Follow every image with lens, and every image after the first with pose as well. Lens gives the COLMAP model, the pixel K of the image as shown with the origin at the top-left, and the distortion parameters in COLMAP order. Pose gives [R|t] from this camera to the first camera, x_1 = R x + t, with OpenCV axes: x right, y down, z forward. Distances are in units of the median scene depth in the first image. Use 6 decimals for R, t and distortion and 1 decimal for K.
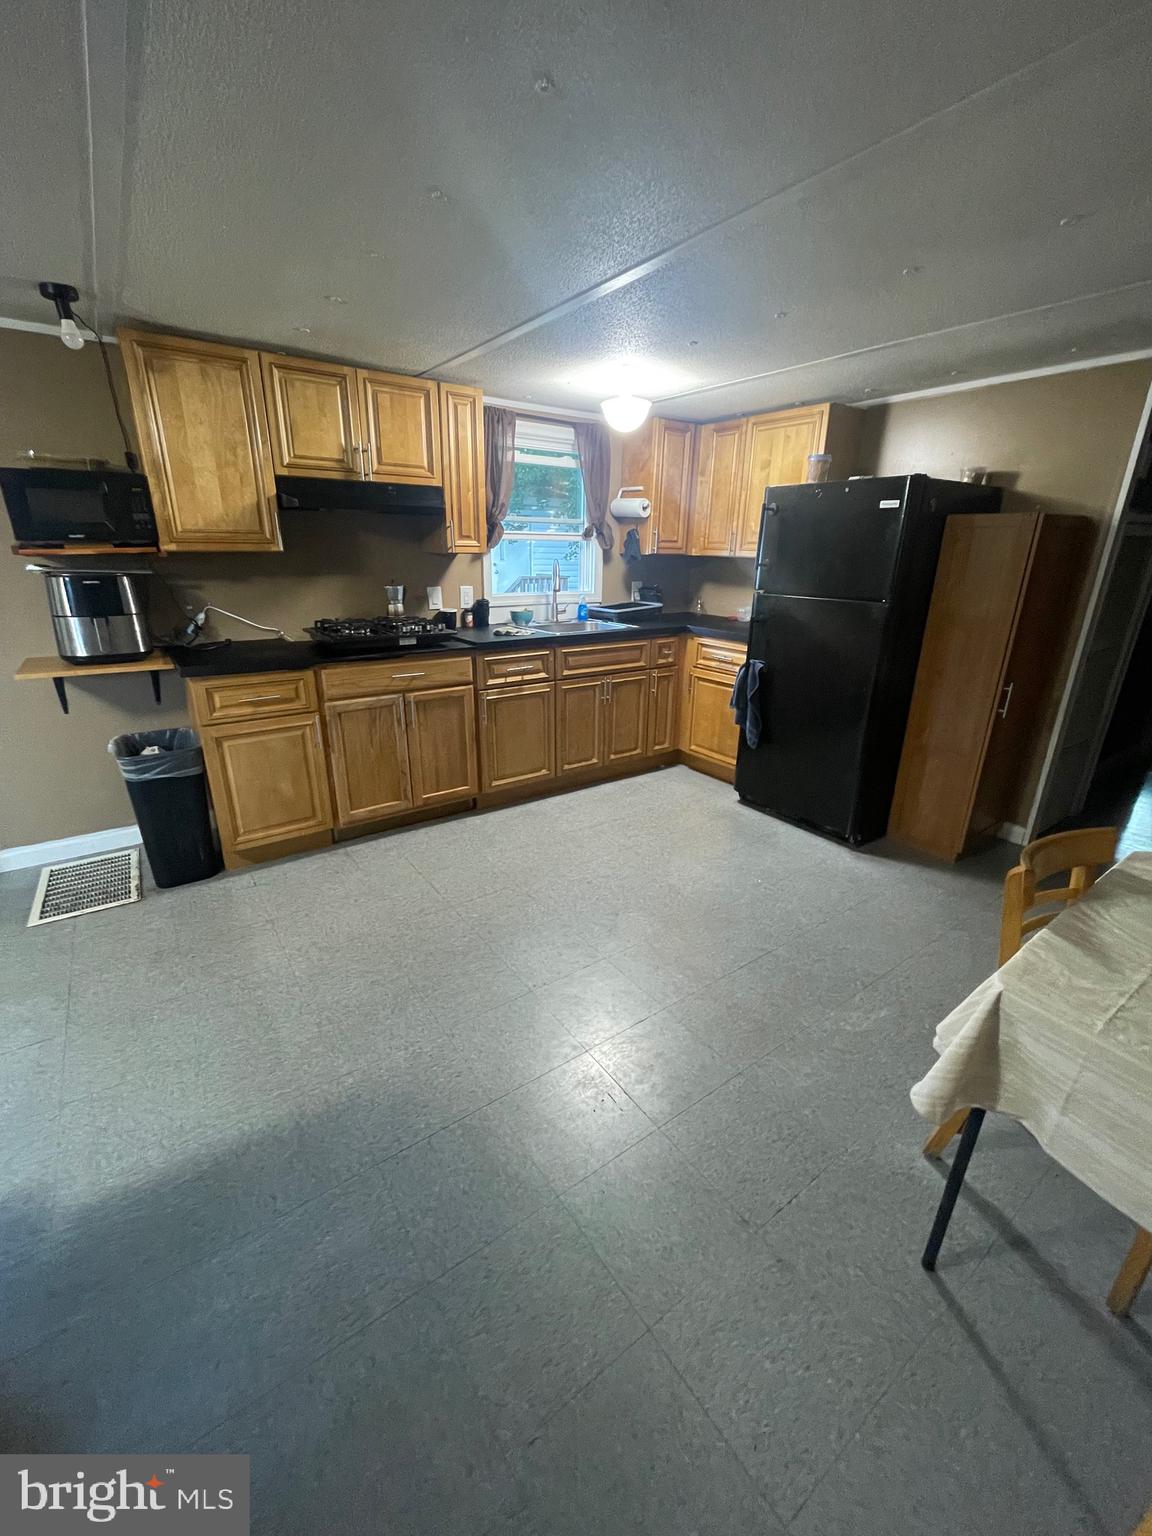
lens RADIAL K [[621.7, 0, 576.0], [0, 621.7, 768.0], [0, 0, 1]] dist [0.003358, -0.004667]
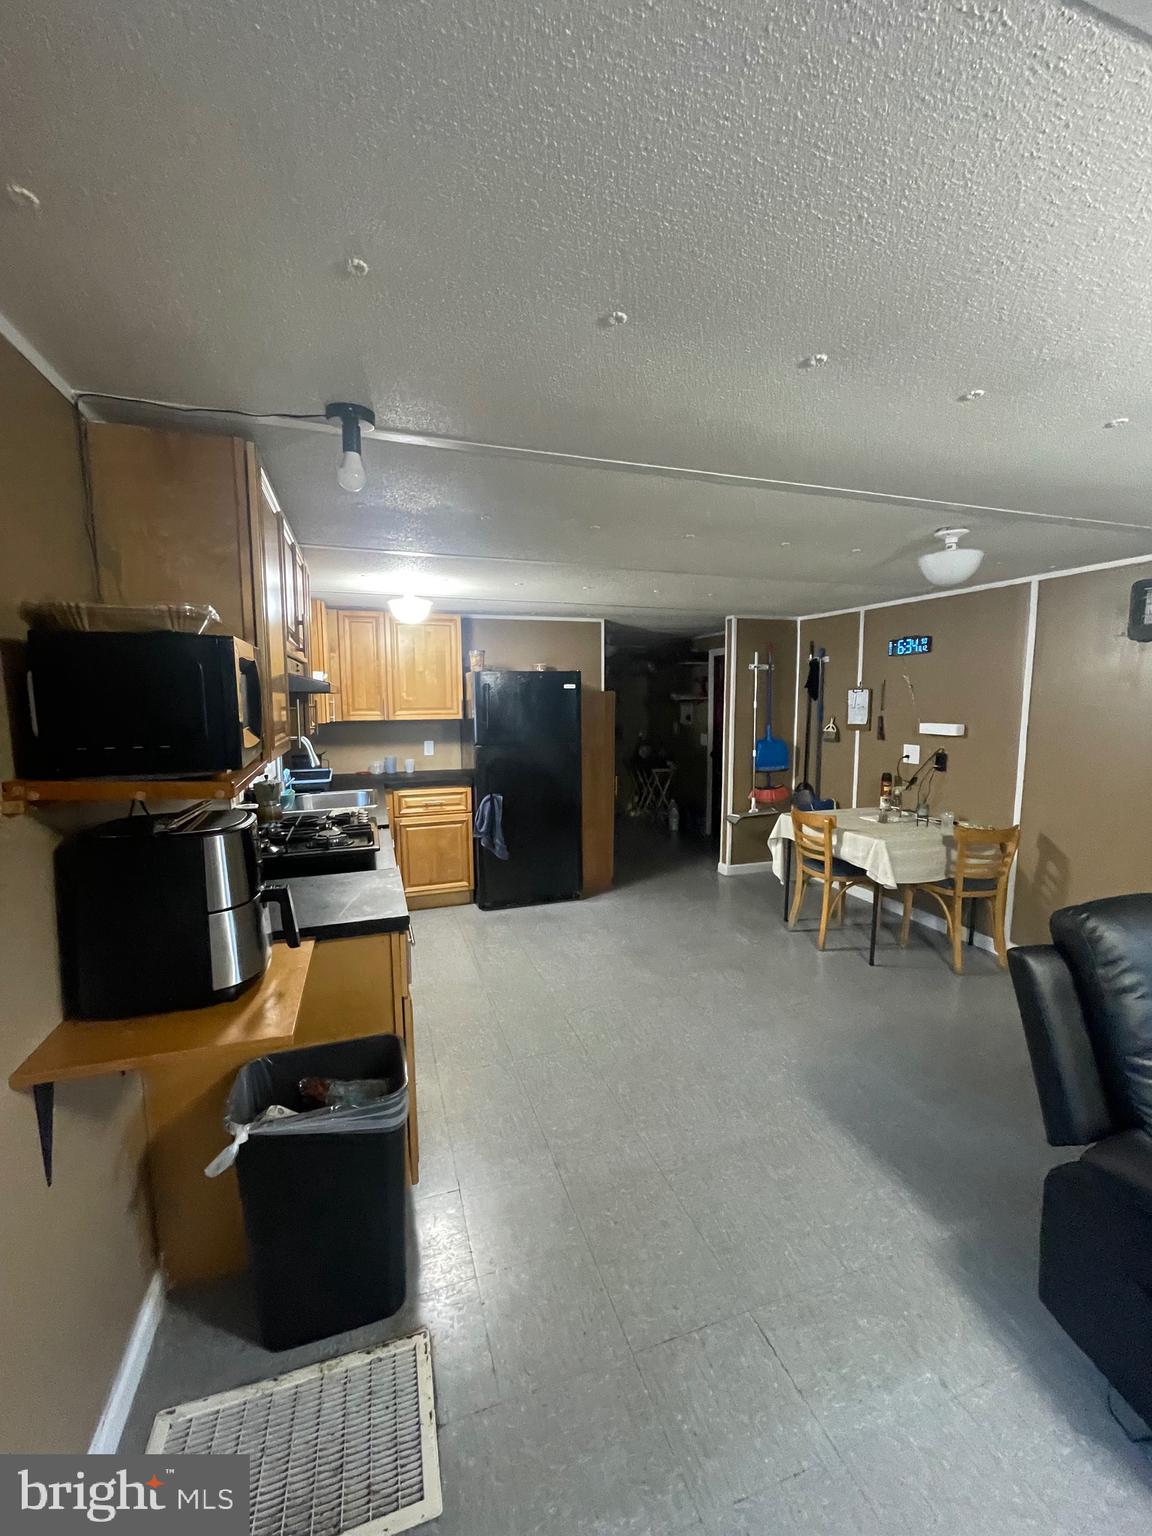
lens RADIAL K [[621.7, 0, 576.0], [0, 621.7, 768.0], [0, 0, 1]] dist [0.003358, -0.004667]
pose [[0.296180, -0.125329, 0.946874, -0.845612], [0.332756, 0.942786, 0.020703, -0.183818], [-0.895294, 0.308946, 0.320938, 0.383616]]
